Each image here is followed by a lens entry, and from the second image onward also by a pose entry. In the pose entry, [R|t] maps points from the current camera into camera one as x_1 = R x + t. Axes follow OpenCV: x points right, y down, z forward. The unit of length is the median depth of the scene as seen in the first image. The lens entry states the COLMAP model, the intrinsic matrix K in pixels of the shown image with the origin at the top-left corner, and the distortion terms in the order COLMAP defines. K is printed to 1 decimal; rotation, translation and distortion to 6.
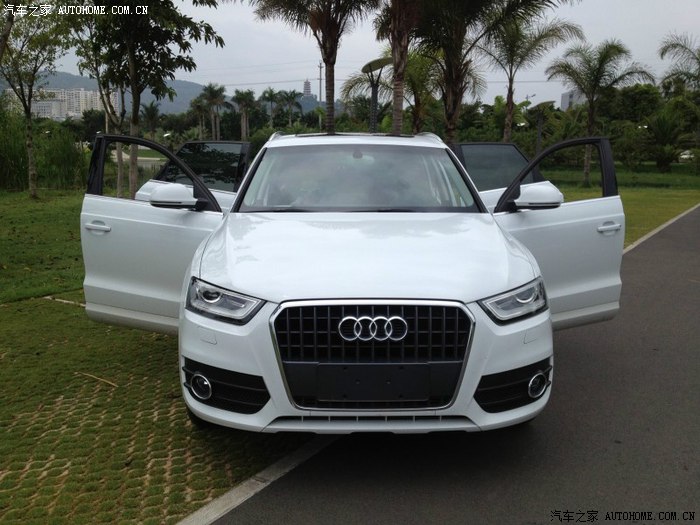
lens RADIAL K [[657.7, 0, 350.0], [0, 657.7, 262.5], [0, 0, 1]] dist [0.163141, -0.344779]
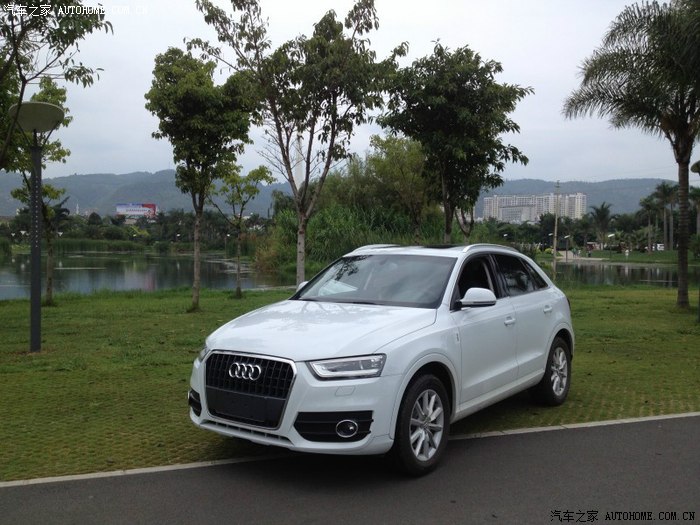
lens RADIAL K [[657.7, 0, 350.0], [0, 657.7, 262.5], [0, 0, 1]] dist [0.163141, -0.344779]
pose [[0.787286, 0.006285, -0.616556, 1.053007], [-0.097540, 0.988626, -0.114472, -0.002068], [0.608824, 0.150261, 0.778945, -0.125218]]
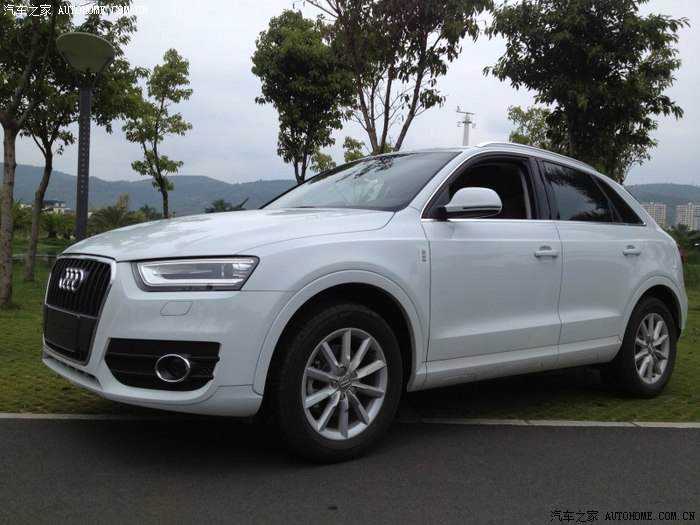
lens RADIAL K [[657.7, 0, 350.0], [0, 657.7, 262.5], [0, 0, 1]] dist [0.163141, -0.344779]
pose [[0.608348, 0.027035, -0.793210, 1.007567], [-0.160826, 0.982885, -0.089844, 0.083633], [0.777205, 0.182225, 0.602284, 0.586189]]
